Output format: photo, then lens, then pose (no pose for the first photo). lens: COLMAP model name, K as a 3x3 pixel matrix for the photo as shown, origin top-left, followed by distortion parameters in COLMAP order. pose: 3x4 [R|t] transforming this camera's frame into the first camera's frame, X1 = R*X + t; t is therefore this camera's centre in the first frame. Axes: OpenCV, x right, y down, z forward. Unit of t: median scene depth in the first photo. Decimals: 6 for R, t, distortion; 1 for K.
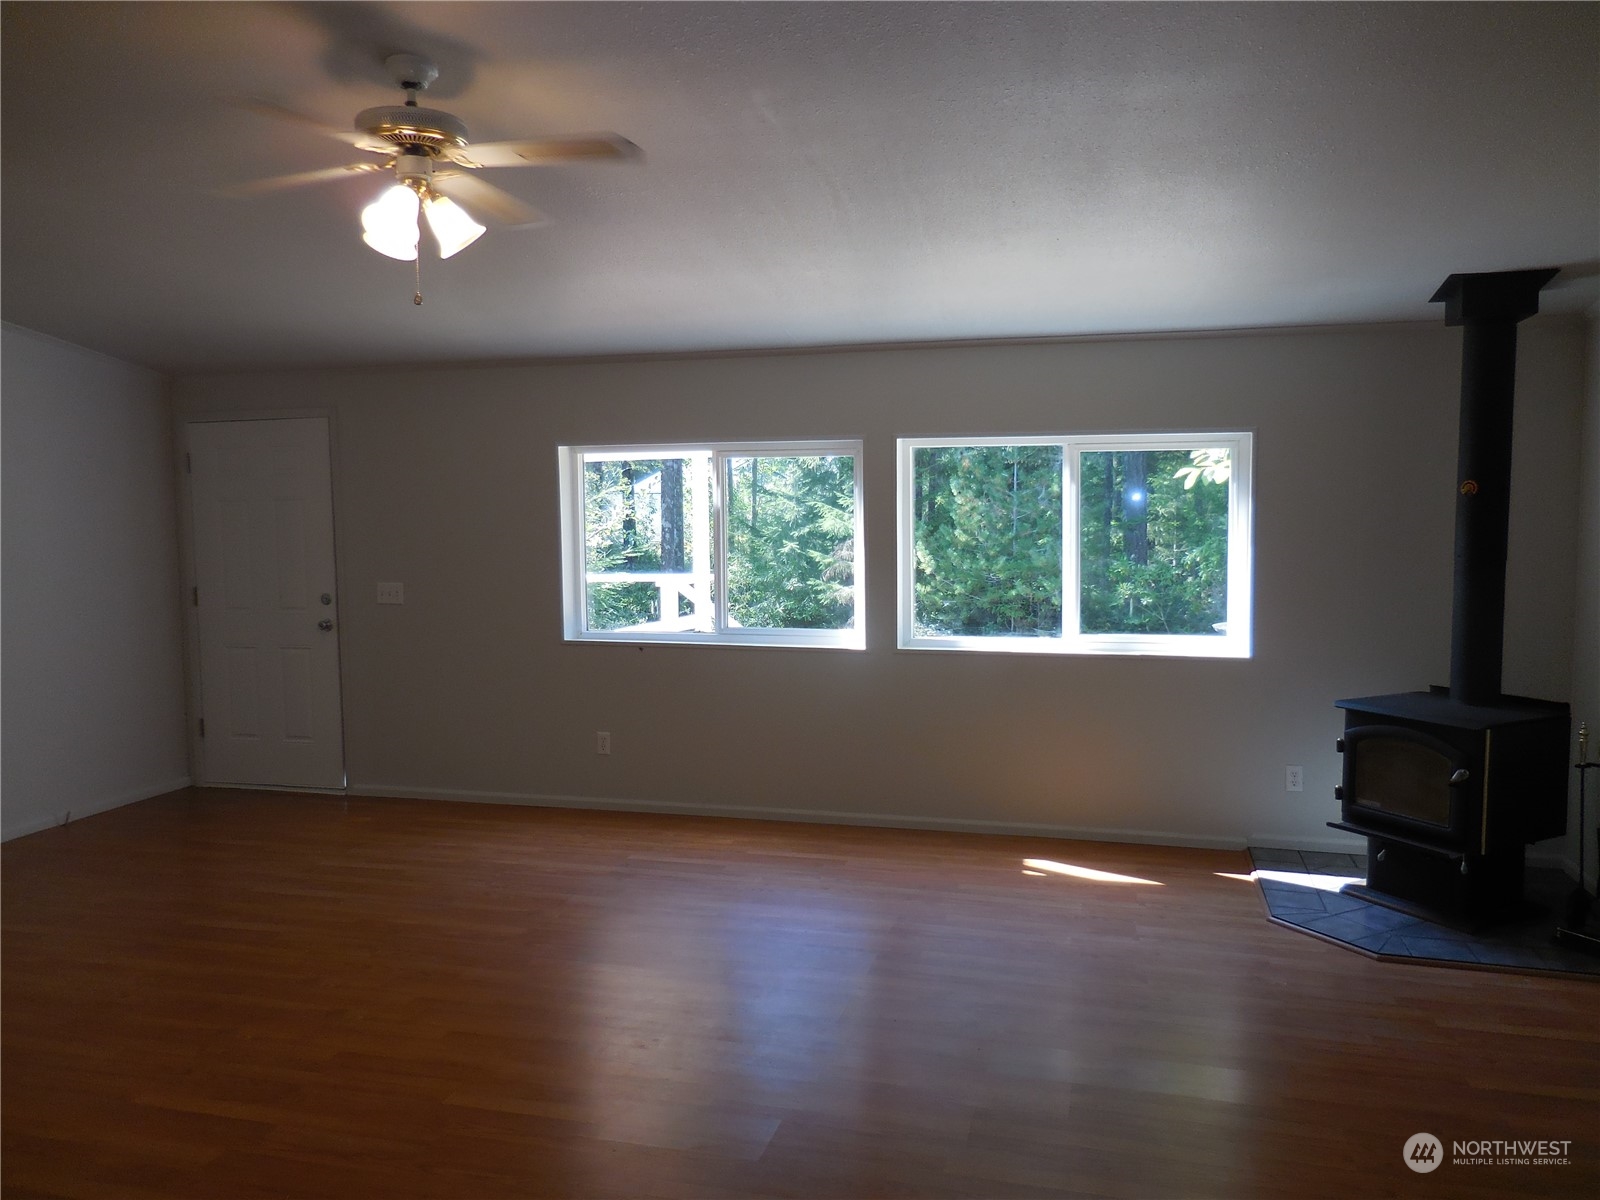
lens RADIAL K [[1230.5, 0, 801.0], [0, 1230.5, 600.0], [0, 0, 1]] dist [0.010021, 0.013600]
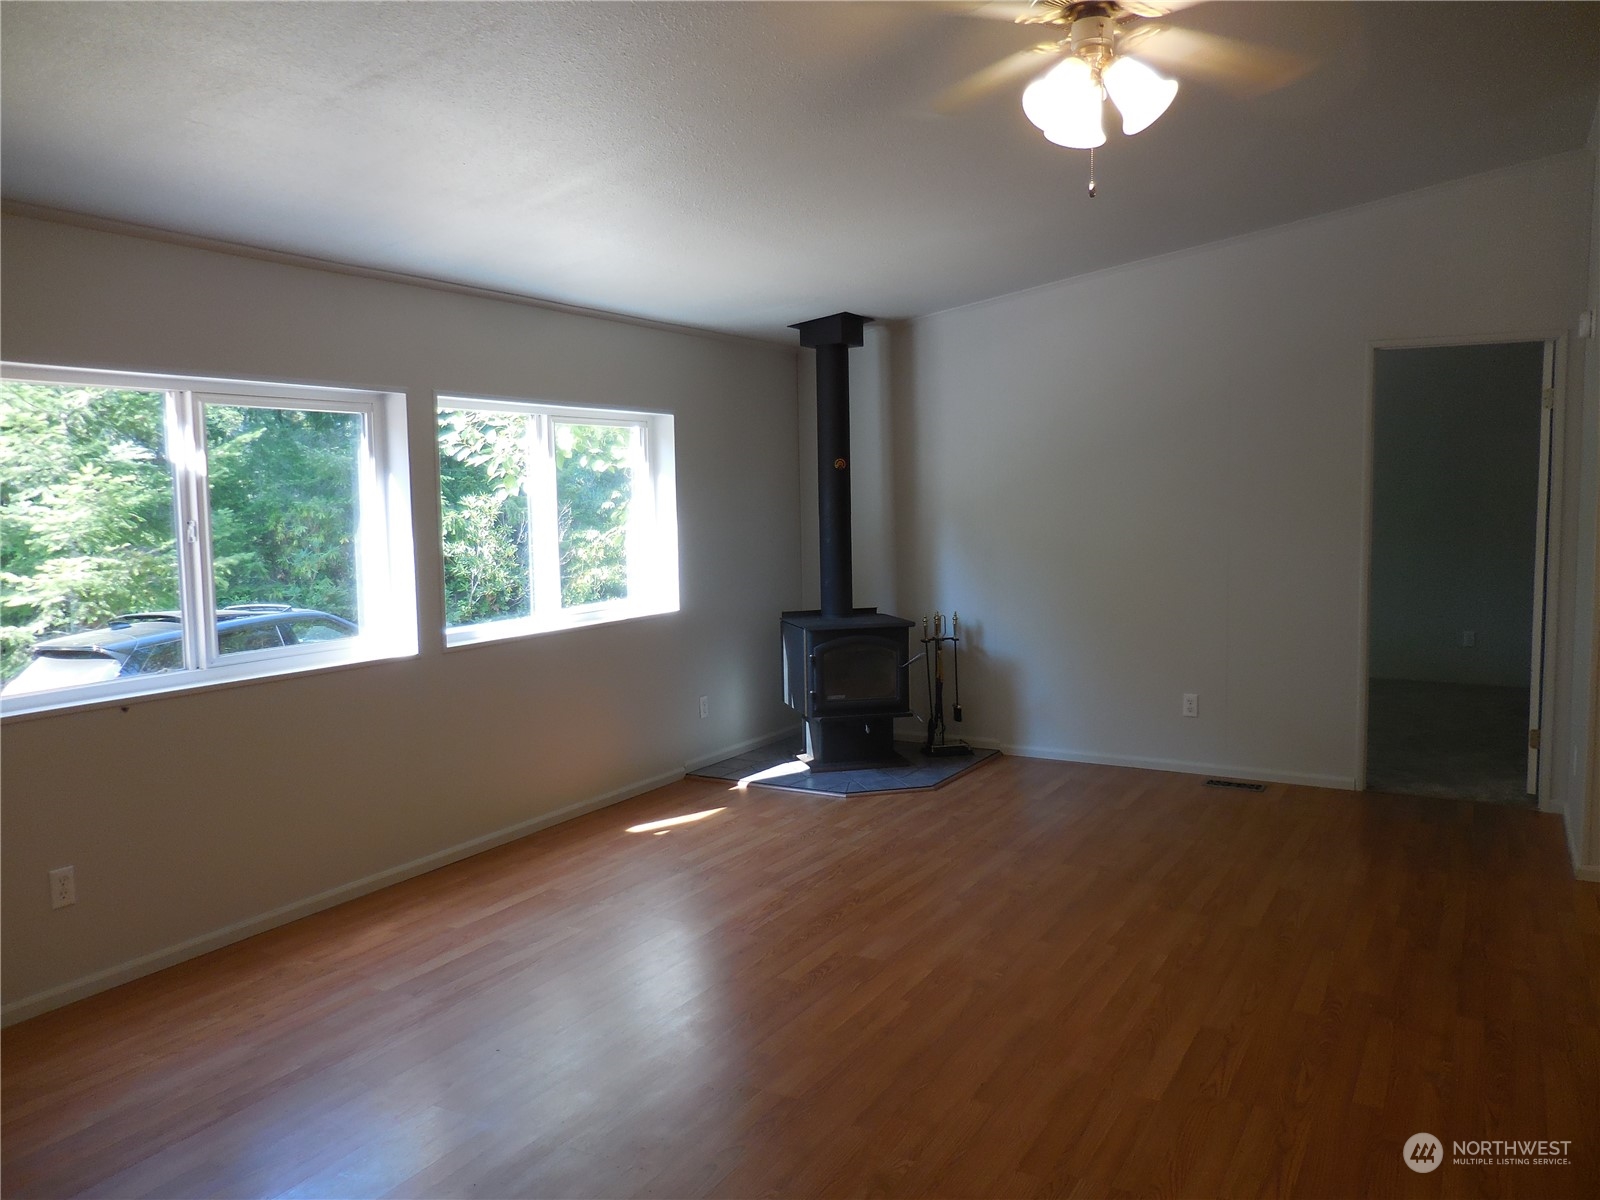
lens RADIAL K [[1230.5, 0, 794.7], [0, 1230.5, 607.7], [0, 0, 1]] dist [0.010021, 0.013600]
pose [[0.252541, -0.087064, 0.963661, -0.662597], [0.096813, 0.993219, 0.064363, -0.017474], [-0.962731, 0.077041, 0.259257, 0.554068]]
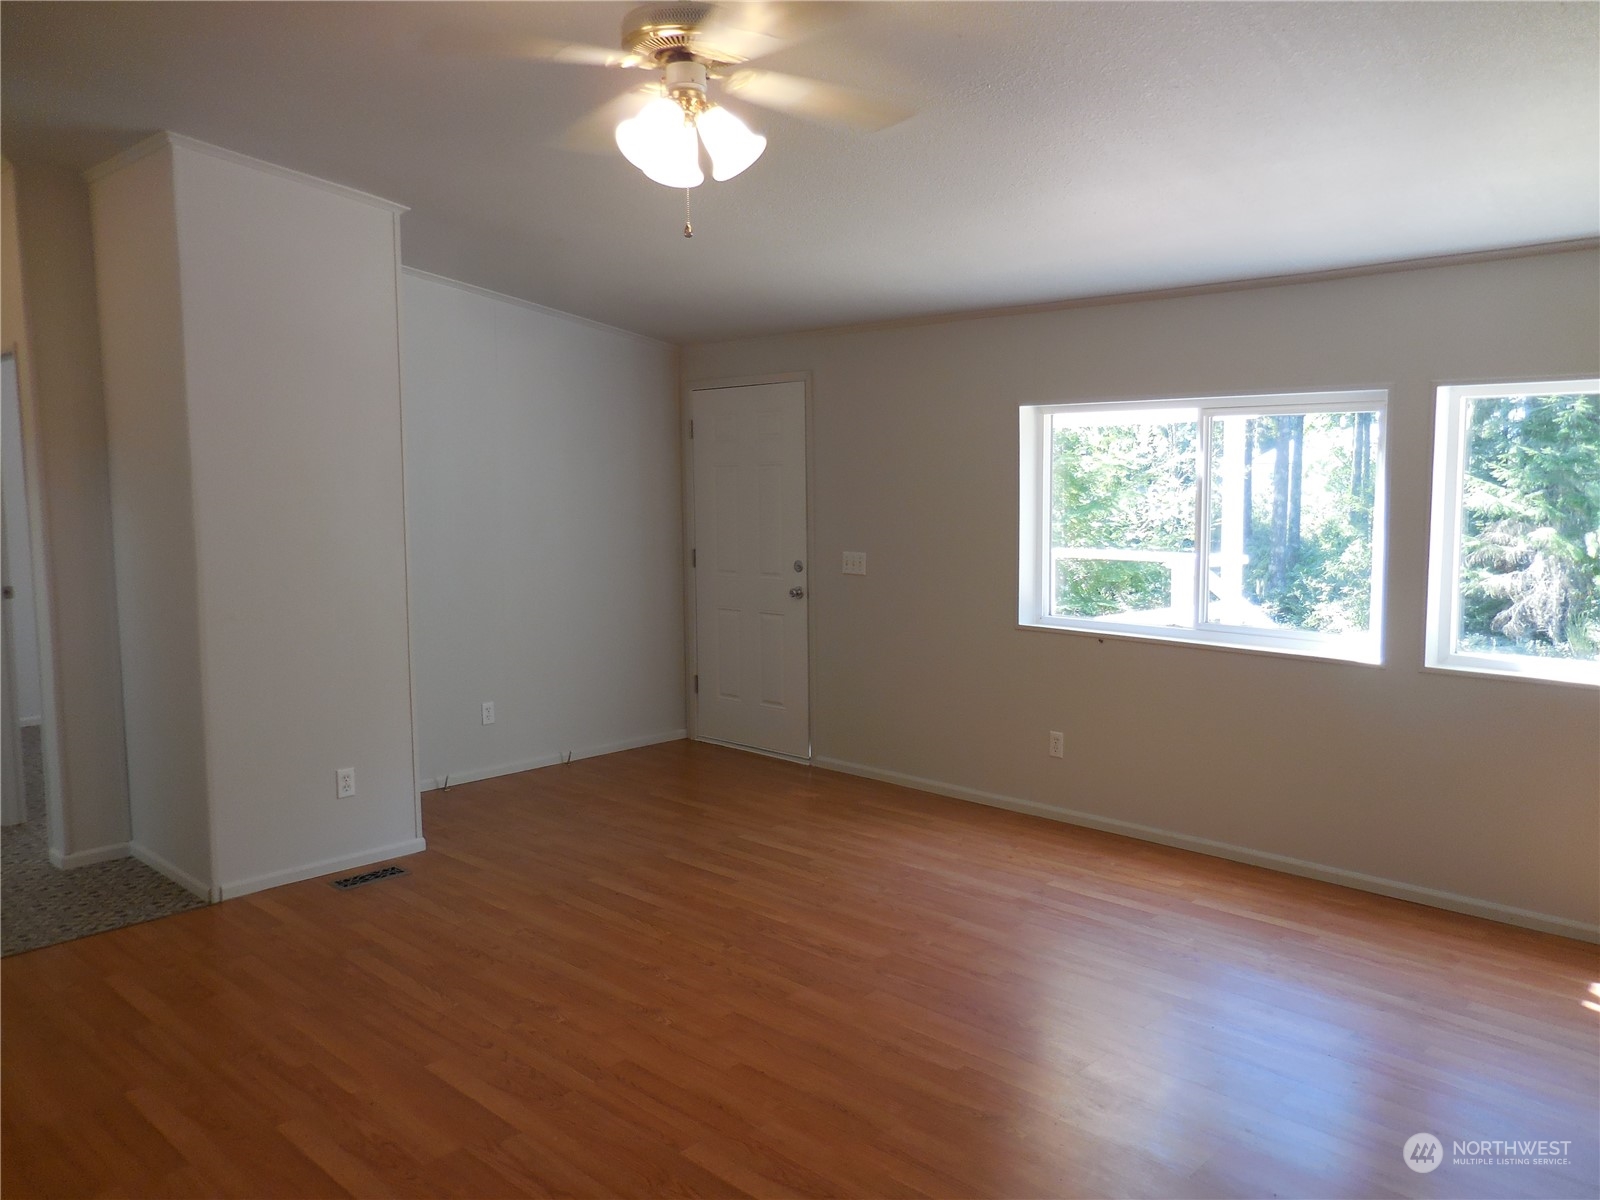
lens RADIAL K [[1230.5, 0, 811.6], [0, 1230.5, 585.5], [0, 0, 1]] dist [0.010021, 0.013600]
pose [[0.880497, 0.052342, -0.471153, 0.101190], [-0.046458, 0.998629, 0.024121, -0.010817], [0.471769, 0.000650, 0.881722, 0.153262]]
